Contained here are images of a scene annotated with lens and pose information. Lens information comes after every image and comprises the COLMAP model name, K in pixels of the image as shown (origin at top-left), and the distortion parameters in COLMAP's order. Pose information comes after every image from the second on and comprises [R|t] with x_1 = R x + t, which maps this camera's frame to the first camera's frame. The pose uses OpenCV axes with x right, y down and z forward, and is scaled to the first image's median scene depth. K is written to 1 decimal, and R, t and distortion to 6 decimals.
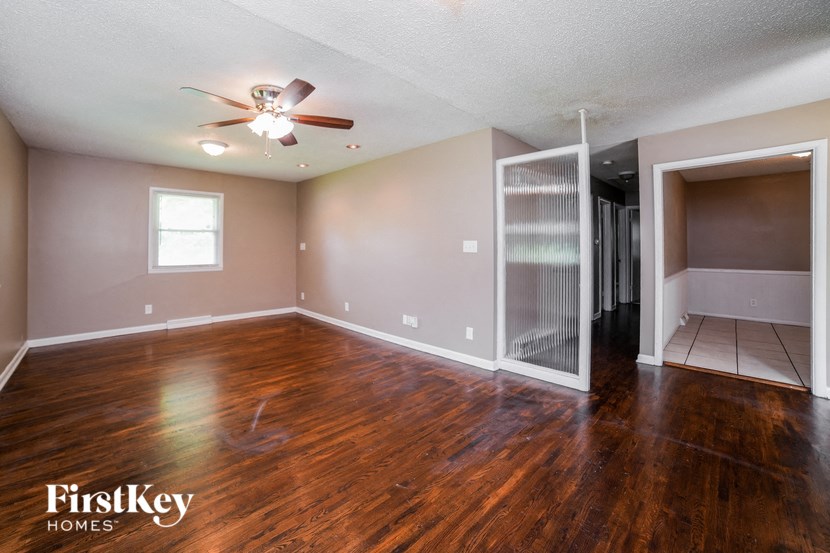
lens RADIAL K [[322.2, 0, 414.7], [0, 322.2, 249.9], [0, 0, 1]] dist [0.001675, 0.000274]
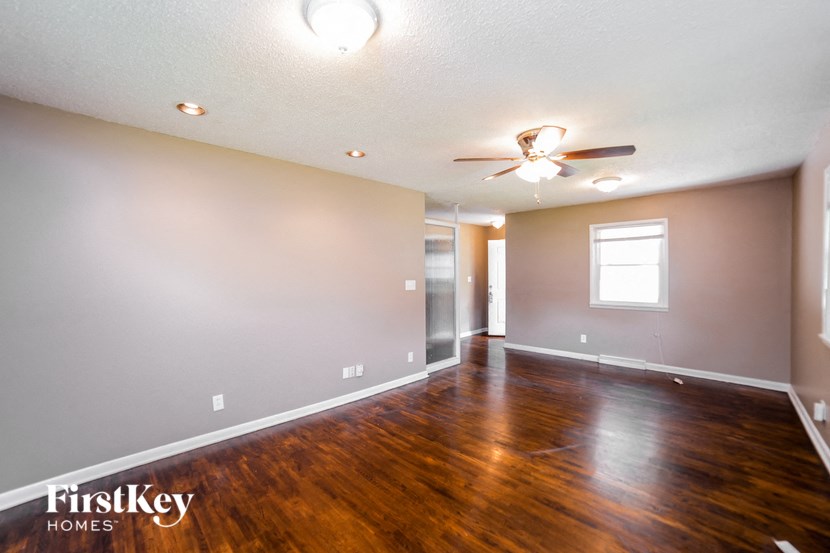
lens RADIAL K [[318.0, 0, 414.6], [0, 318.0, 285.0], [0, 0, 1]] dist [-0.000680, -0.000114]
pose [[-0.002188, -0.004797, 0.999986, -1.132279], [-0.000954, 0.999988, 0.004795, -0.019025], [-0.999997, -0.000944, -0.002193, 1.098492]]
